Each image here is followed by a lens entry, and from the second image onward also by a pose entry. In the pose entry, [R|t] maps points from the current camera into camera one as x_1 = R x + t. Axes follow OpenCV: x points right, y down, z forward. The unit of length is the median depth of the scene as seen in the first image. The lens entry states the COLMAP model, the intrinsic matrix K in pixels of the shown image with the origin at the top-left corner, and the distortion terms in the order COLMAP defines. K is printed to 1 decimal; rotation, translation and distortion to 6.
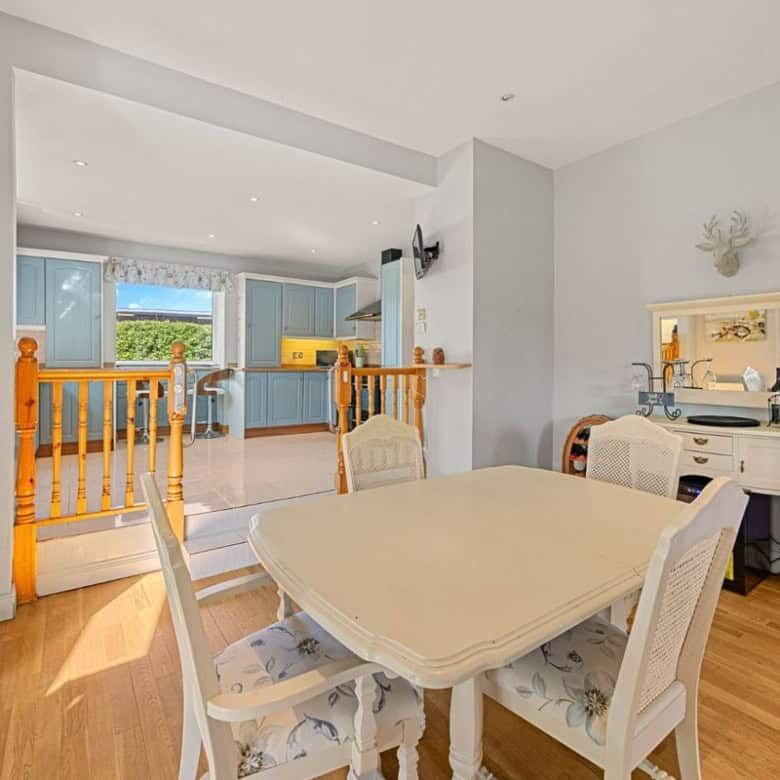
lens RADIAL K [[451.1, 0, 381.8], [0, 451.1, 360.4], [0, 0, 1]] dist [-0.000738, 0.000775]
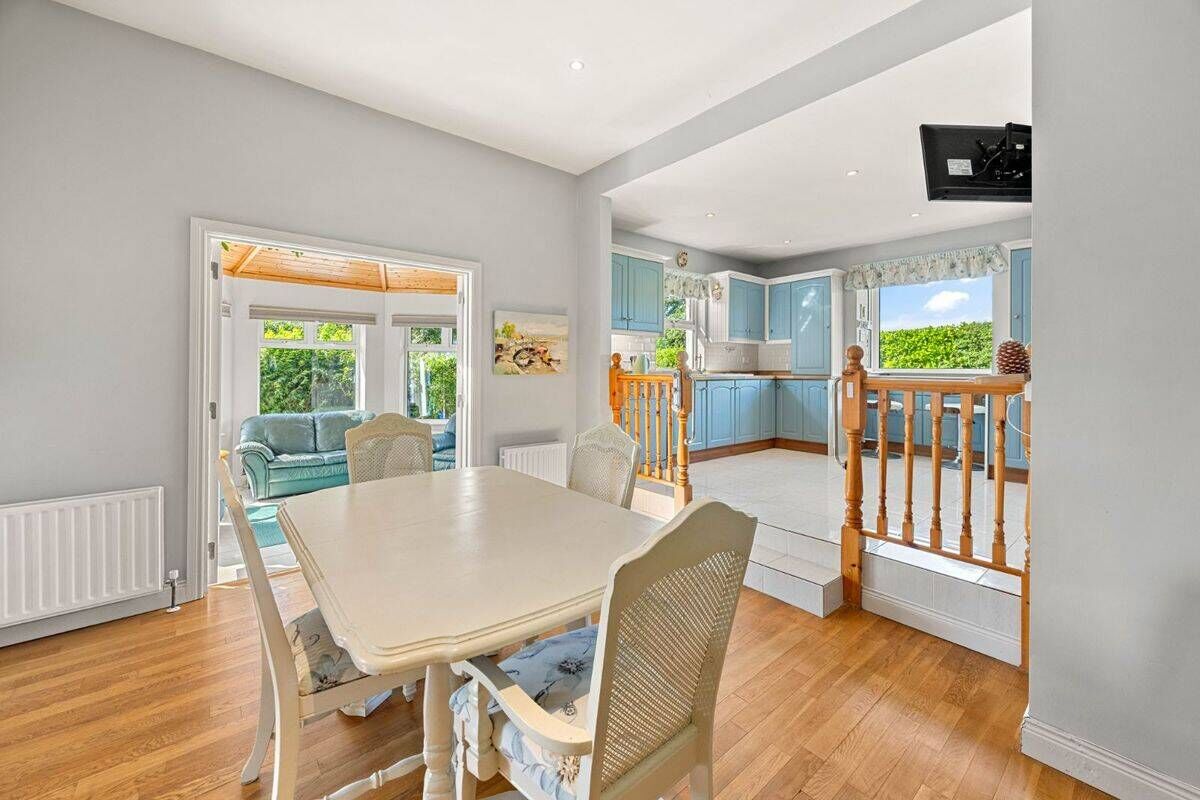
lens RADIAL K [[472.9, 0, 605.6], [0, 472.9, 365.6], [0, 0, 1]] dist [-0.000742, -0.000016]
pose [[0.107424, -0.006256, -0.994194, 0.343562], [-0.002597, 0.999975, -0.006573, 0.001574], [0.994210, 0.003288, 0.107405, 0.299381]]
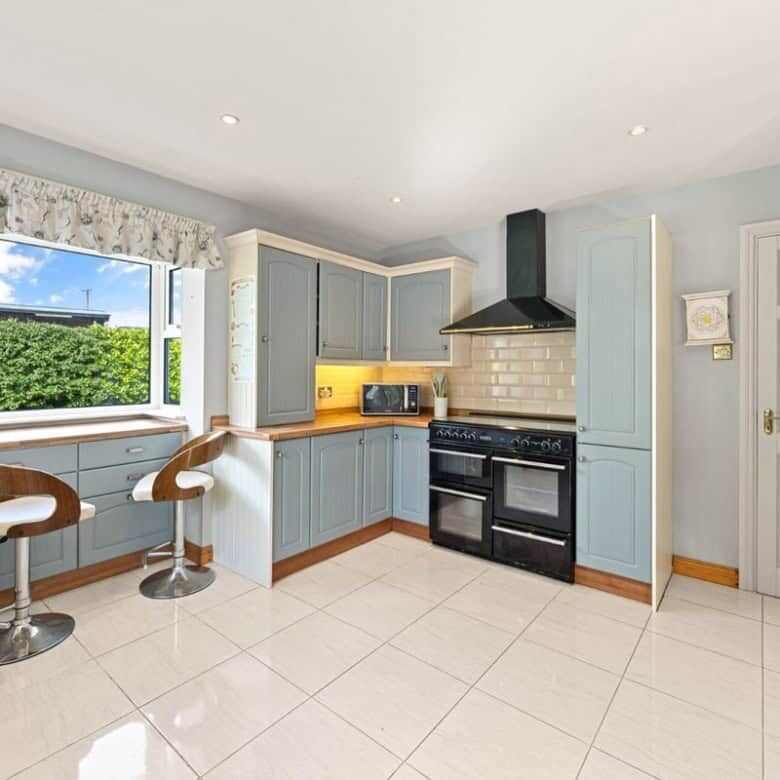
lens RADIAL K [[455.5, 0, 387.4], [0, 455.5, 366.3], [0, 0, 1]] dist [-0.000832, 0.001420]
pose [[0.958916, 0.002515, 0.283680, -0.300264], [-0.003000, 0.999995, 0.001277, -0.049149], [-0.283675, -0.002076, 0.958918, 0.481147]]
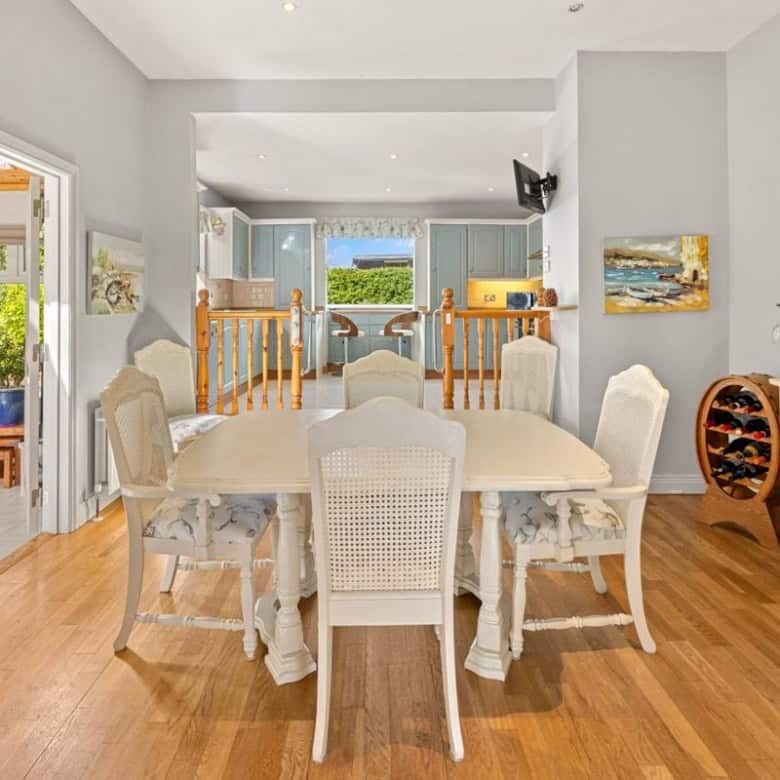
lens RADIAL K [[508.5, 0, 379.0], [0, 508.5, 300.7], [0, 0, 1]] dist [-0.003676, -0.000961]
pose [[0.829533, -0.009996, -0.558369, 0.242644], [0.006583, 0.999945, -0.008121, 0.001578], [0.558419, 0.003061, 0.829553, -0.026785]]
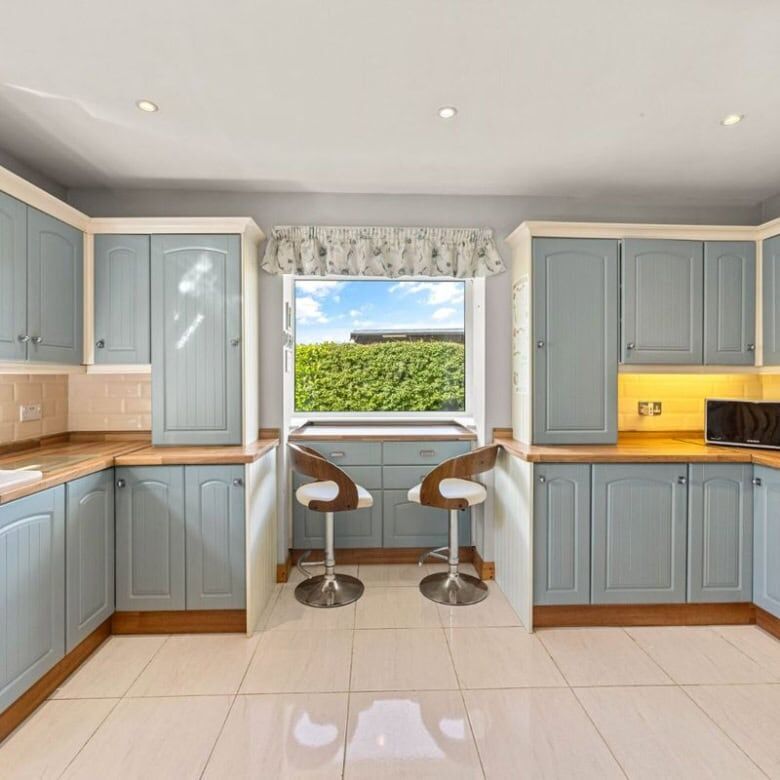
lens RADIAL K [[452.4, 0, 388.1], [0, 452.4, 374.8], [0, 0, 1]] dist [-0.001042, 0.000375]
pose [[0.845885, -0.005773, -0.533333, -0.184040], [0.005209, 0.999983, -0.002562, -0.048647], [0.533339, -0.000611, 0.845901, 0.551605]]
